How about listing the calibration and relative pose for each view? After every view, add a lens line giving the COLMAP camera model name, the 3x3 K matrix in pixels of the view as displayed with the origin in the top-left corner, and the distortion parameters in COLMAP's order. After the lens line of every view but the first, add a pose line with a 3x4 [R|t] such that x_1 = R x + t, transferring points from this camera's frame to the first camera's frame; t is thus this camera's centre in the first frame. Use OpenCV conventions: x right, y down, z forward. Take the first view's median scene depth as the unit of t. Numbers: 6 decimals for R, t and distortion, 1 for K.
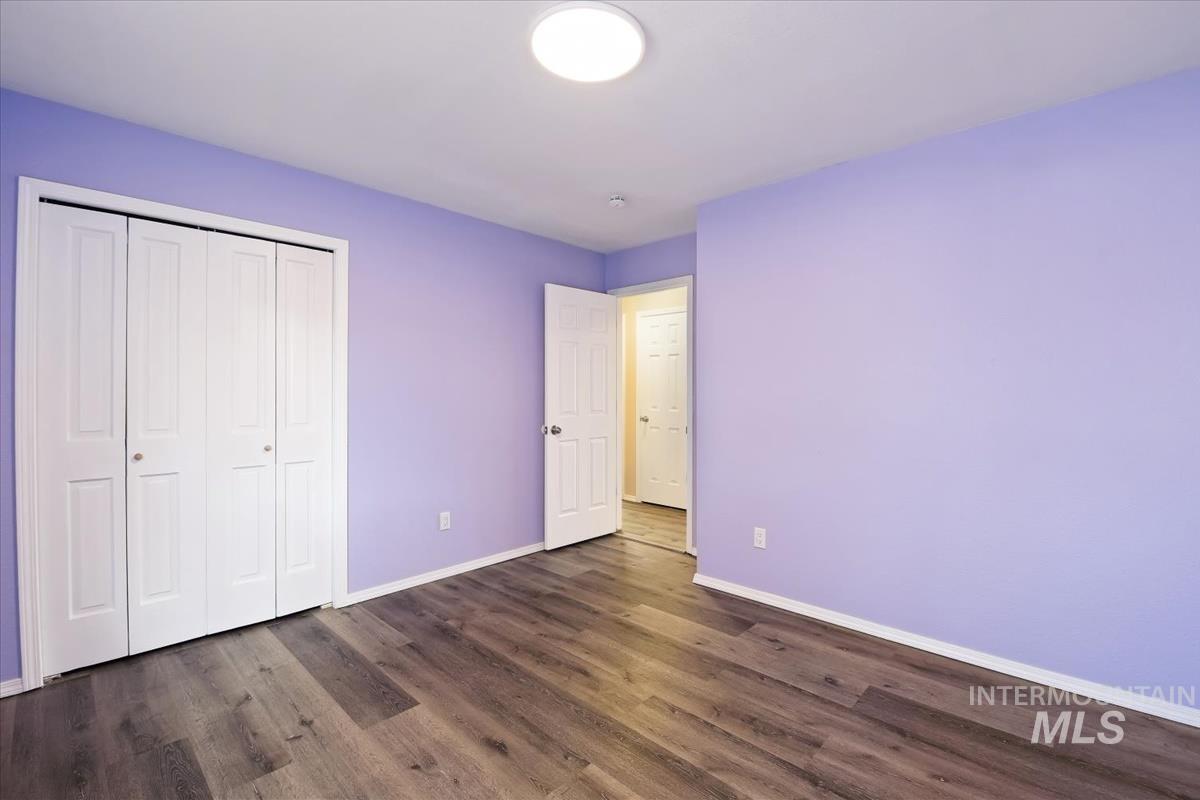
lens RADIAL K [[526.3, 0, 594.3], [0, 526.3, 387.7], [0, 0, 1]] dist [-0.013687, -0.000577]
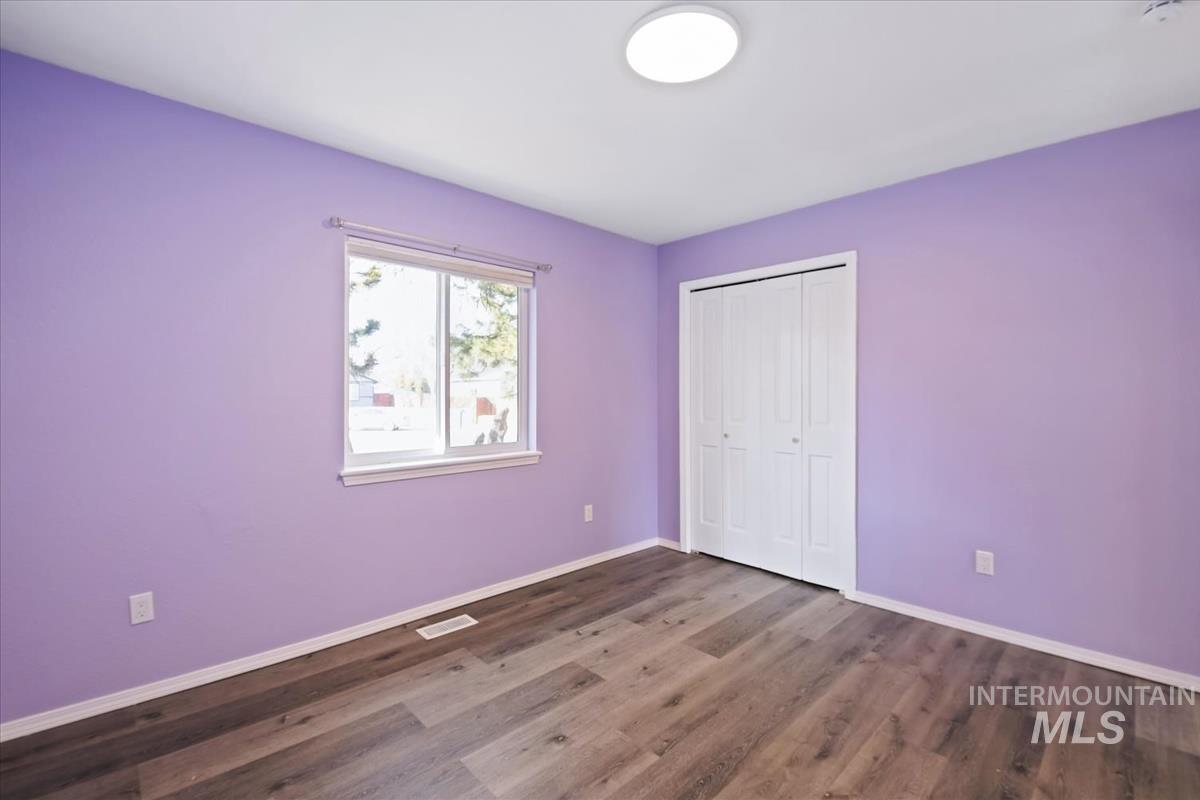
lens RADIAL K [[526.3, 0, 594.3], [0, 526.3, 387.7], [0, 0, 1]] dist [-0.013687, -0.000577]
pose [[-0.055943, -0.011904, -0.998363, 0.723749], [0.002752, 0.999923, -0.012077, 0.003831], [0.998430, -0.003423, -0.055906, 0.651204]]
